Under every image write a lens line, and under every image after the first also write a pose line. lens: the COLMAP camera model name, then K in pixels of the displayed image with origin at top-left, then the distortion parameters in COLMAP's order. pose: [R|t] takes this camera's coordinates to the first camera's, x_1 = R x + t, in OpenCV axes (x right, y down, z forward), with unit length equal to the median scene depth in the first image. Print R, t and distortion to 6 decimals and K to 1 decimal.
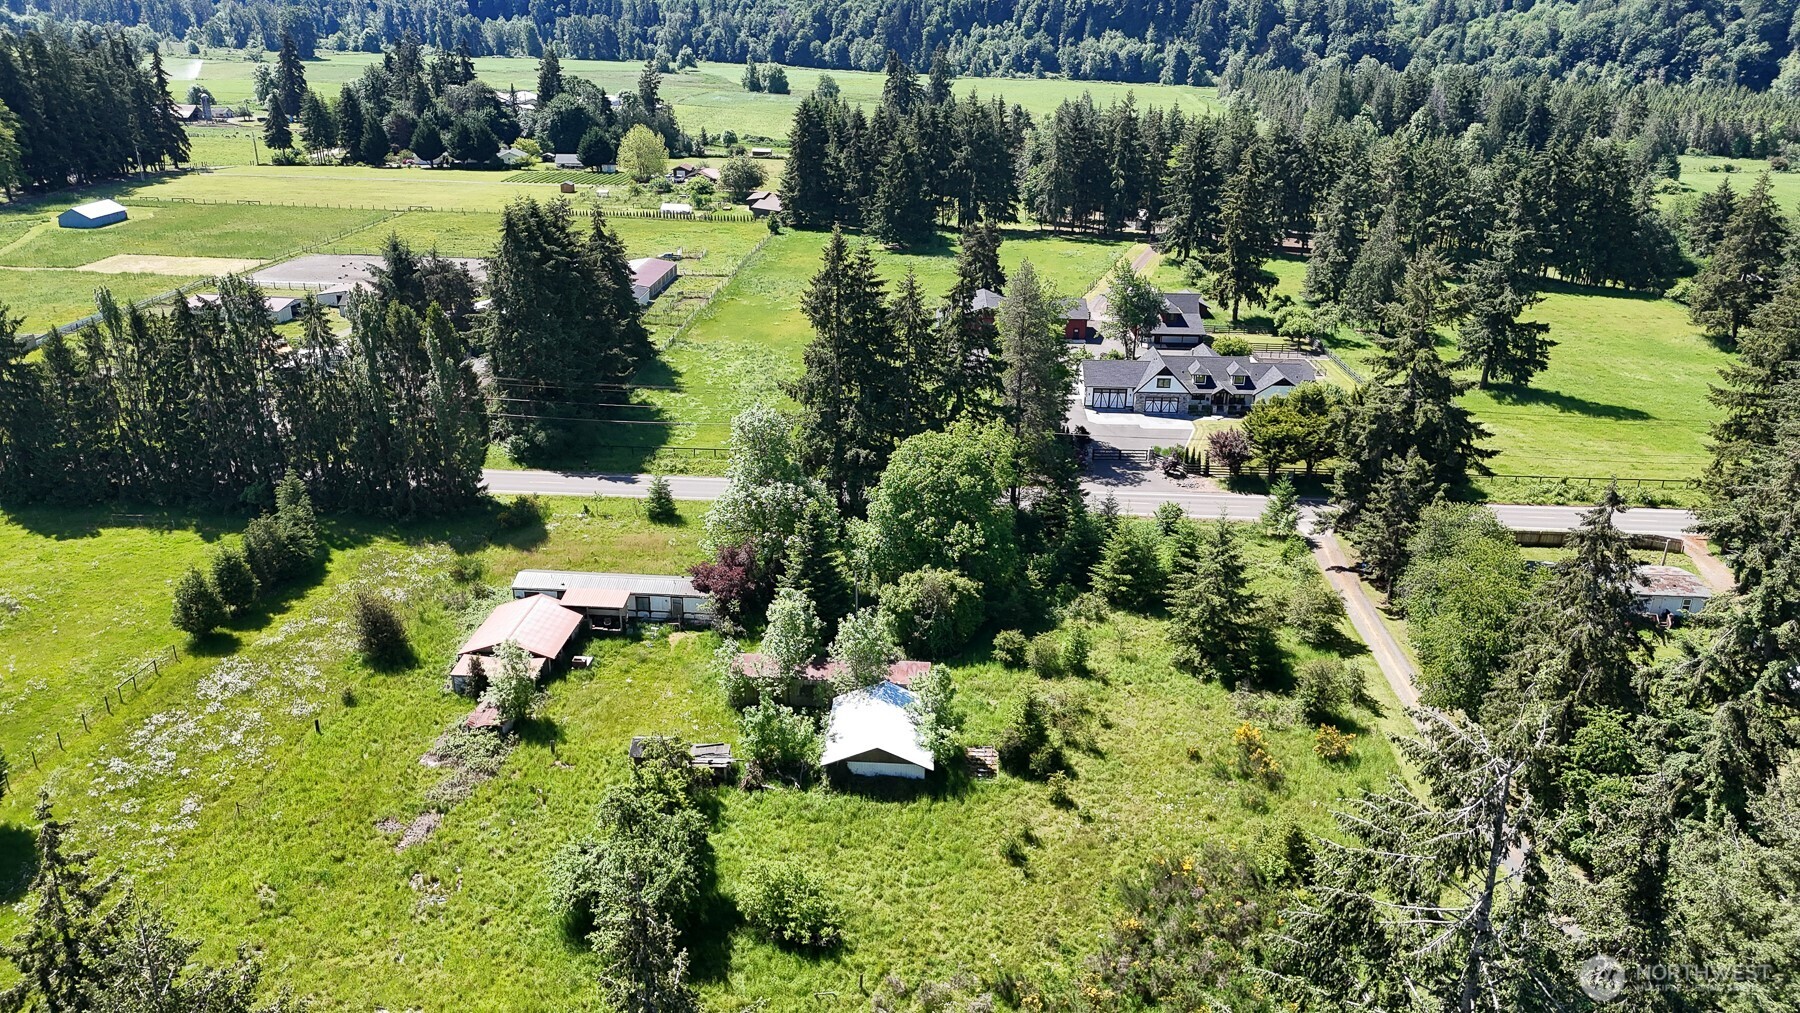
lens RADIAL K [[1318.6, 0, 900.0], [0, 1318.6, 506.5], [0, 0, 1]] dist [0.058808, -0.048729]
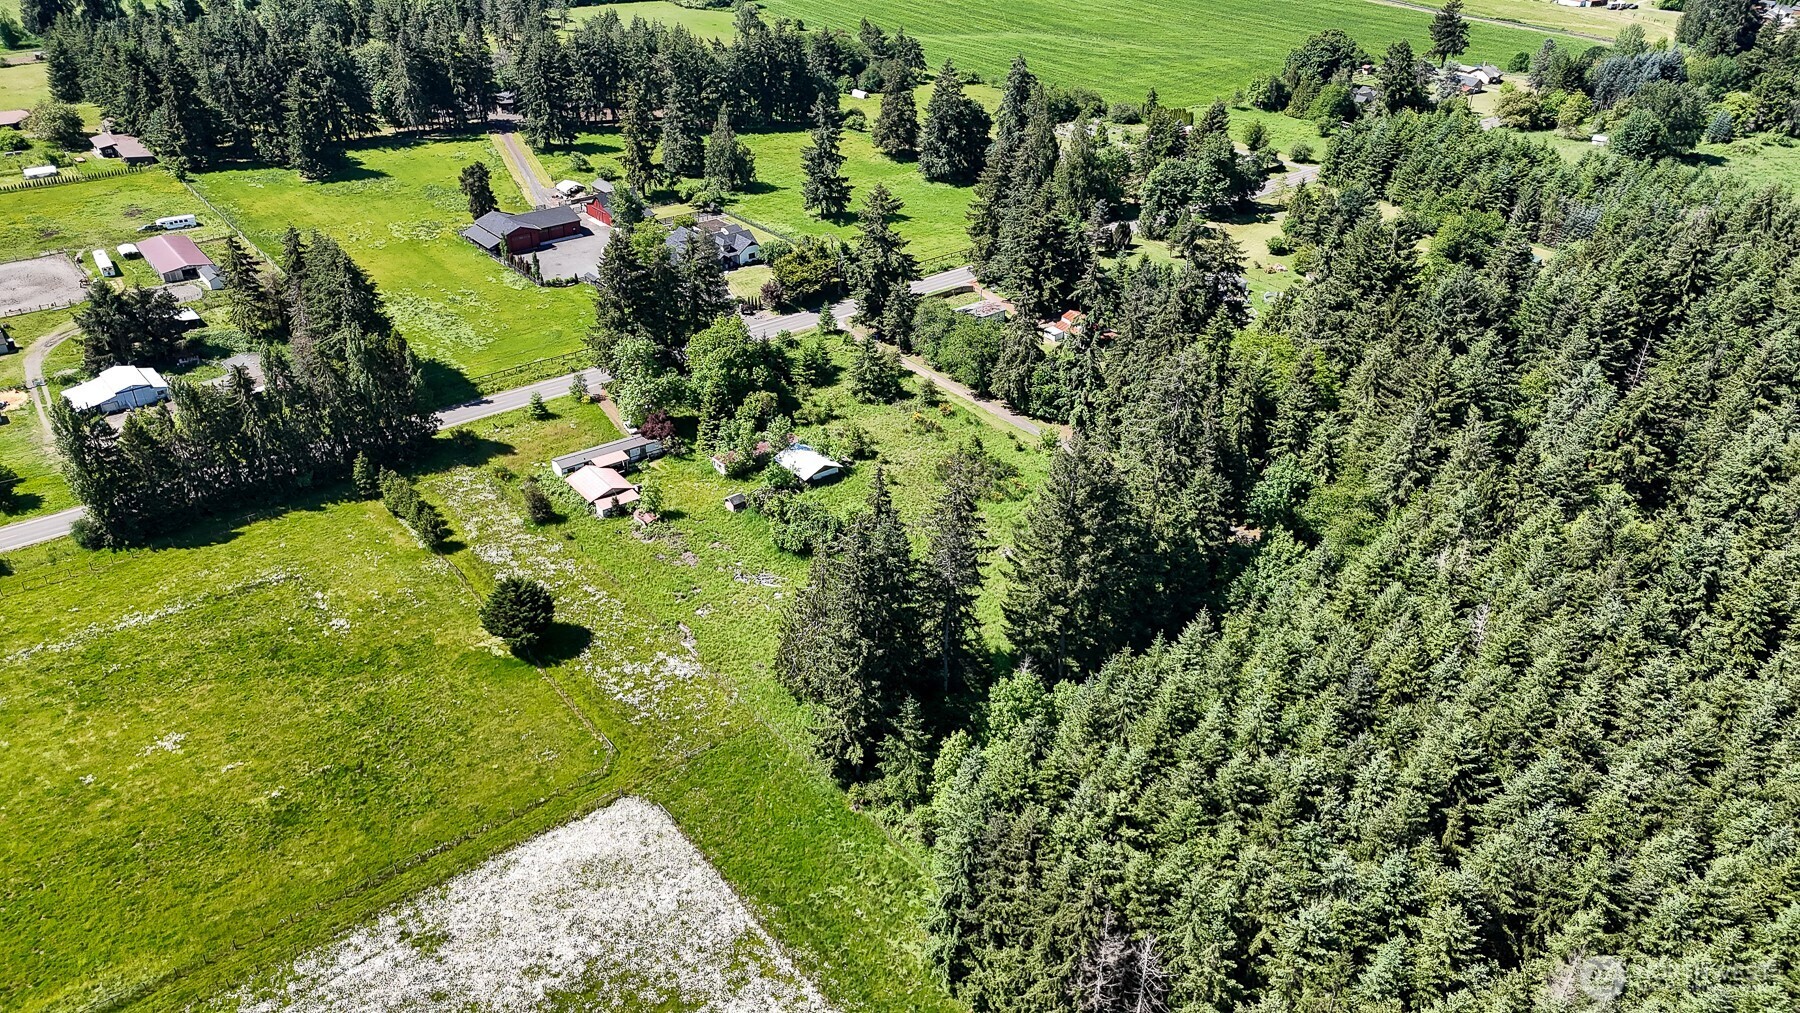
lens RADIAL K [[1318.6, 0, 900.0], [0, 1318.6, 506.5], [0, 0, 1]] dist [0.058808, -0.048729]
pose [[0.745300, -0.340257, 0.573370, -0.157110], [0.231104, 0.938499, 0.256535, -0.039457], [-0.625395, -0.058687, 0.778098, -0.114143]]
